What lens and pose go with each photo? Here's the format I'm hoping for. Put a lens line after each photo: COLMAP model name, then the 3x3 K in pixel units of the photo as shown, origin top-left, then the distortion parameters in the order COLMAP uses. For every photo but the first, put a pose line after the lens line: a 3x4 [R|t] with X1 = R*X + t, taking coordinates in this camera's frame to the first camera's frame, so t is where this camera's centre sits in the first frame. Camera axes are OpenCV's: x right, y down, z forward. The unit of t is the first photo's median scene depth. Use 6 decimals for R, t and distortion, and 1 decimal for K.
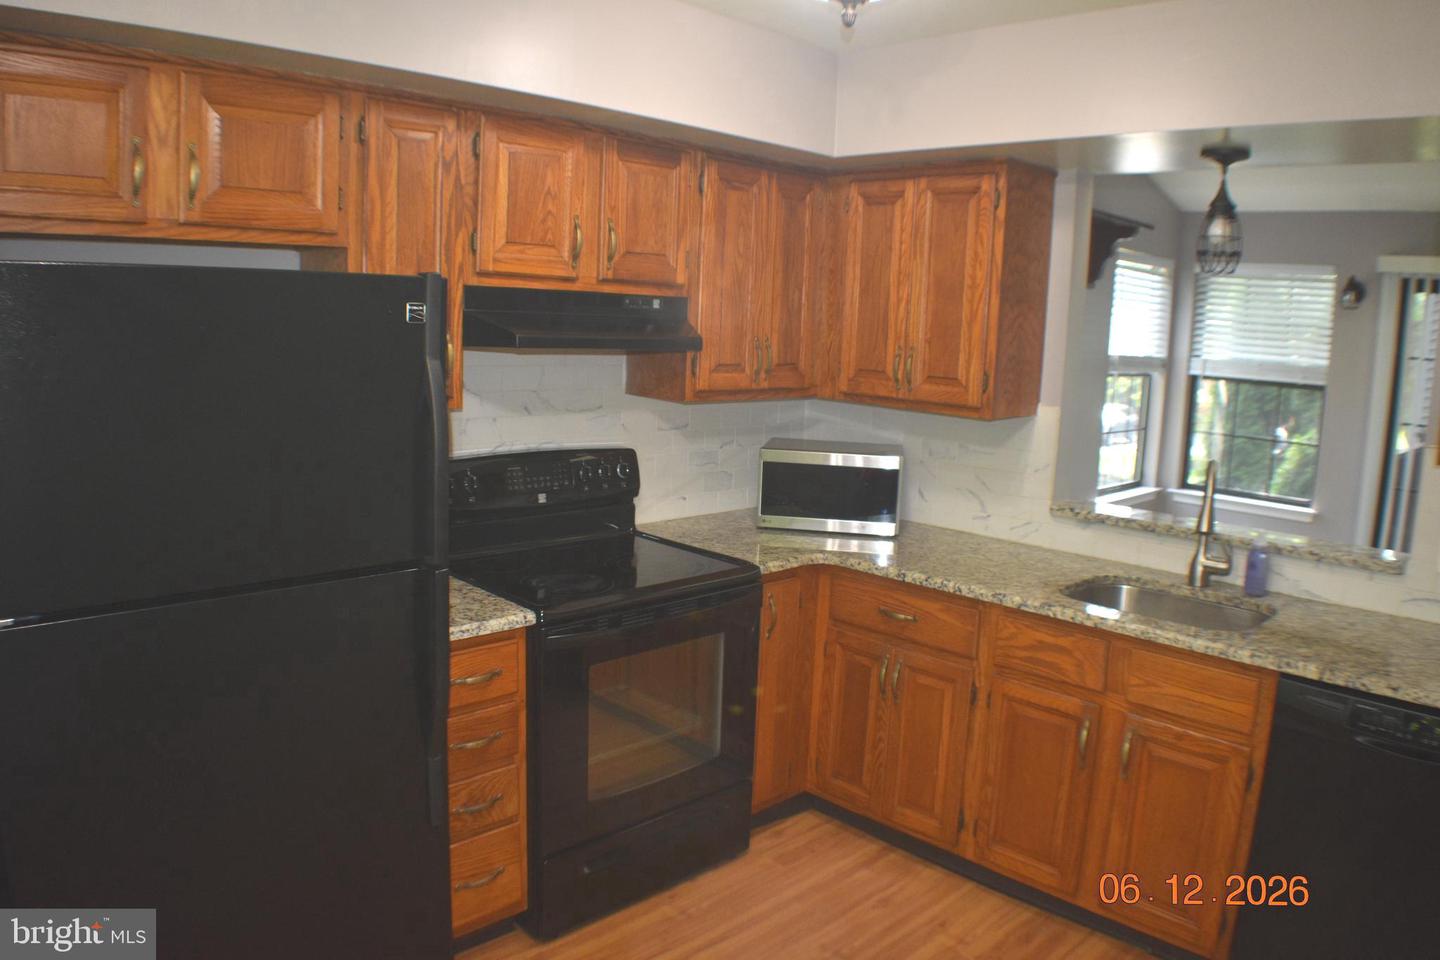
lens RADIAL K [[1081.0, 0, 714.5], [0, 1081.0, 483.8], [0, 0, 1]] dist [-0.136873, 0.016688]
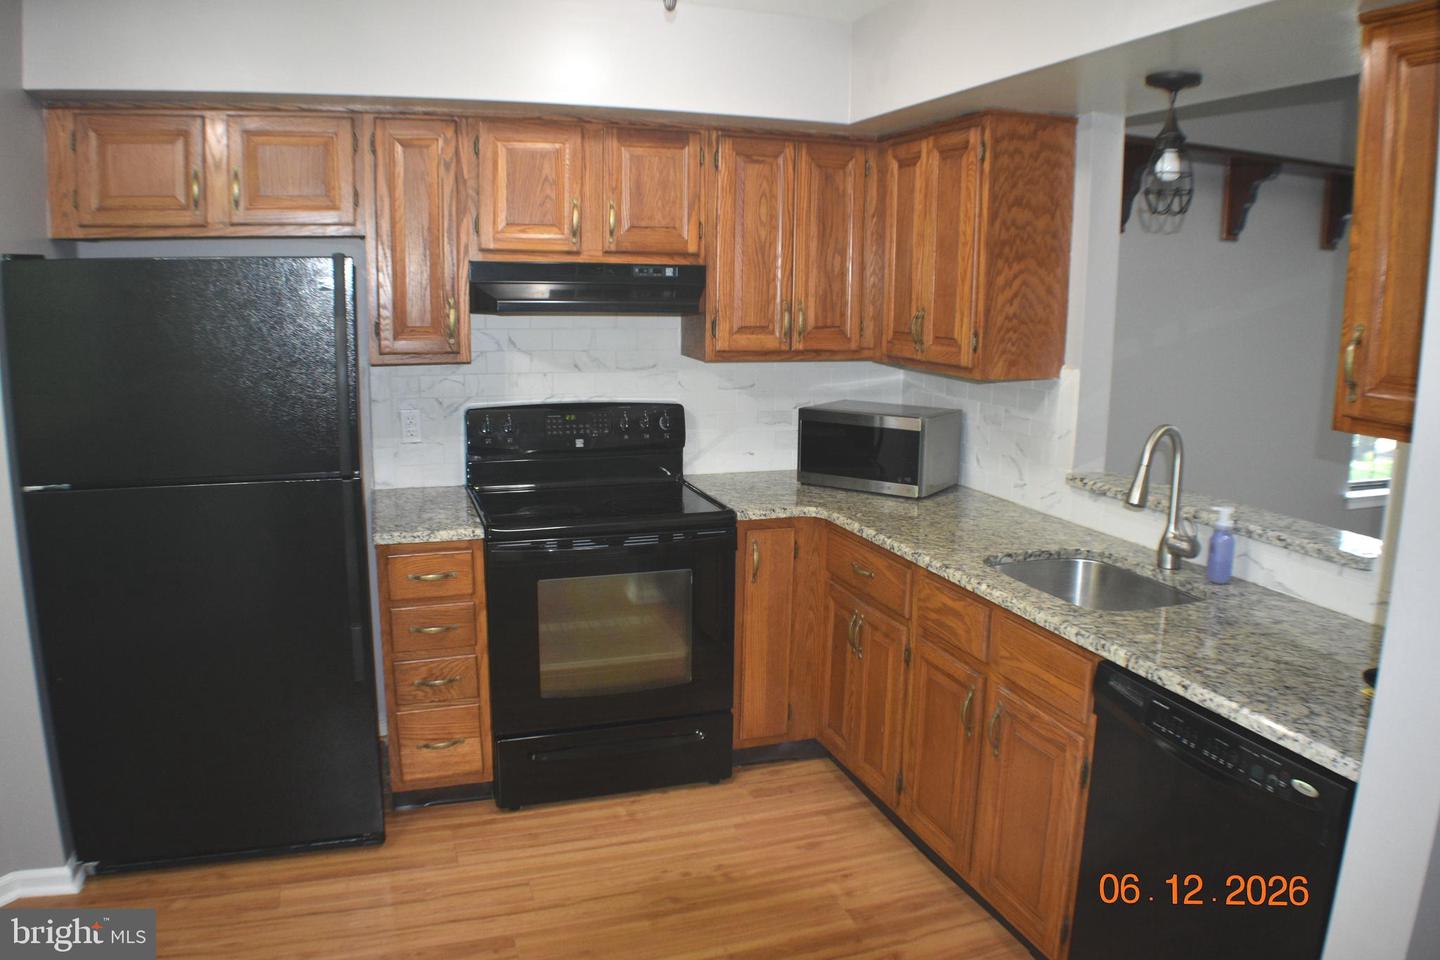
lens RADIAL K [[1081.0, 0, 714.9], [0, 1081.0, 480.4], [0, 0, 1]] dist [-0.136873, 0.016688]
pose [[0.892807, 0.052837, -0.447329, 0.501346], [-0.047617, 0.998603, 0.022914, 0.020499], [0.447915, 0.000843, 0.894076, 0.027555]]
